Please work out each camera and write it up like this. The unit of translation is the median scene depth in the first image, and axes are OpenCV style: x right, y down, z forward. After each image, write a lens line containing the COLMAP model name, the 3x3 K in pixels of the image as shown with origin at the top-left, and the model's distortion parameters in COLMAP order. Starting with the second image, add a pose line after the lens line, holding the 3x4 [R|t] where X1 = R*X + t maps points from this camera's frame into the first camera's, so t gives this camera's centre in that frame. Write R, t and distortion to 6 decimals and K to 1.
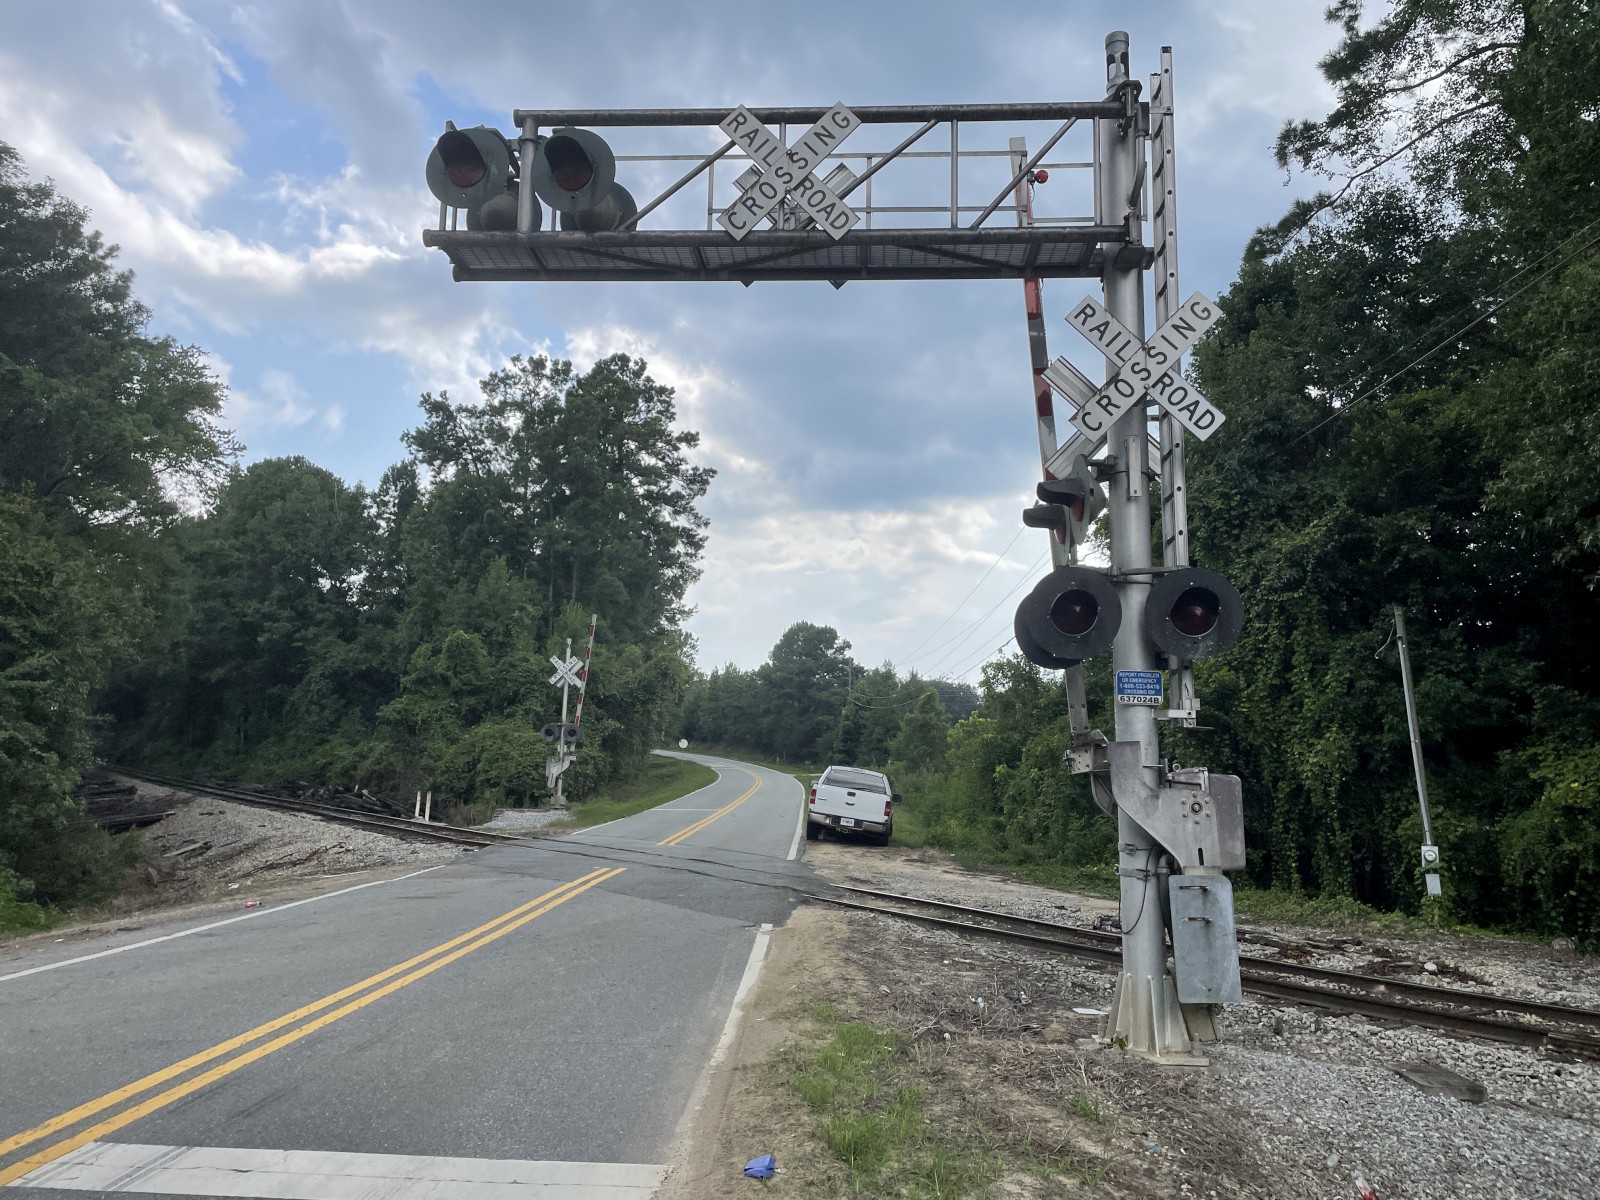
lens RADIAL K [[1211.8, 0, 815.0], [0, 1211.8, 579.7], [0, 0, 1]] dist [0.087534, -0.101461]
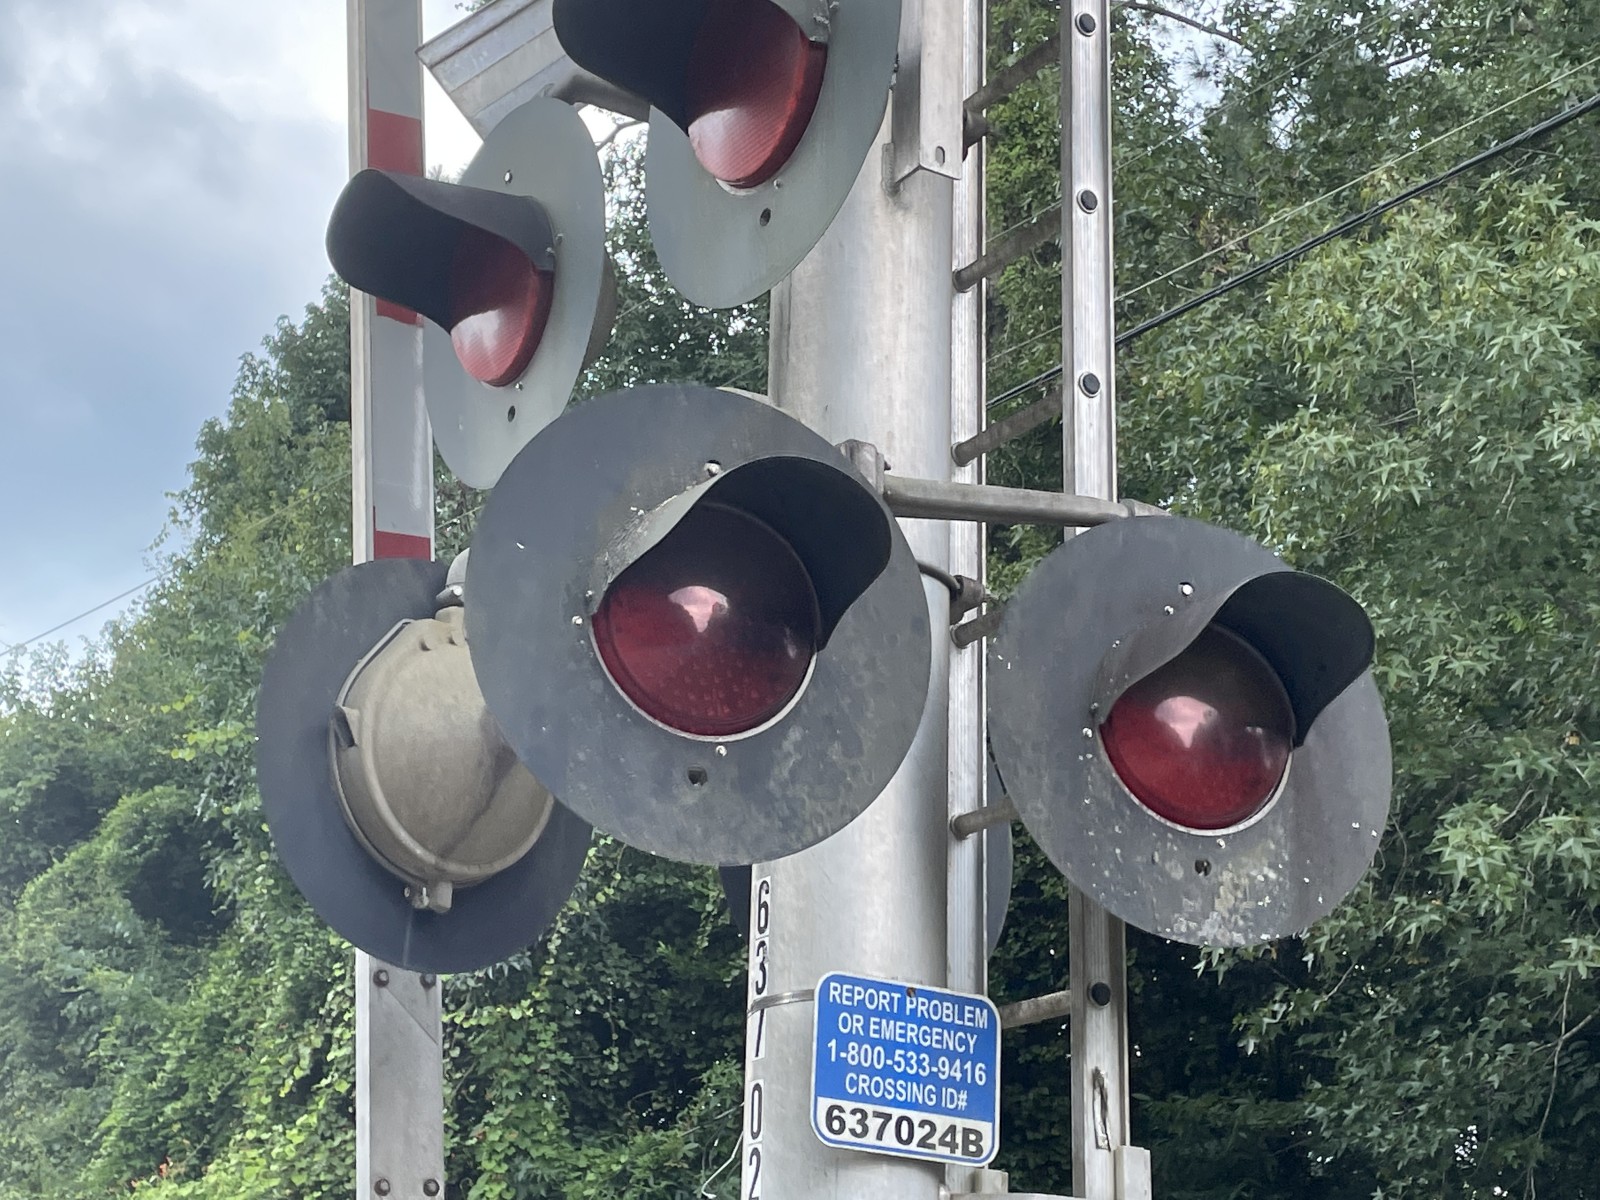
lens RADIAL K [[2645.2, 0, 803.7], [0, 2645.2, 598.6], [0, 0, 1]] dist [0.125497, -0.081270]
pose [[0.818988, 0.197126, 0.538888, 0.003343], [-0.102293, 0.974252, -0.200921, 0.040195], [-0.564620, 0.109427, 0.818065, 0.256995]]
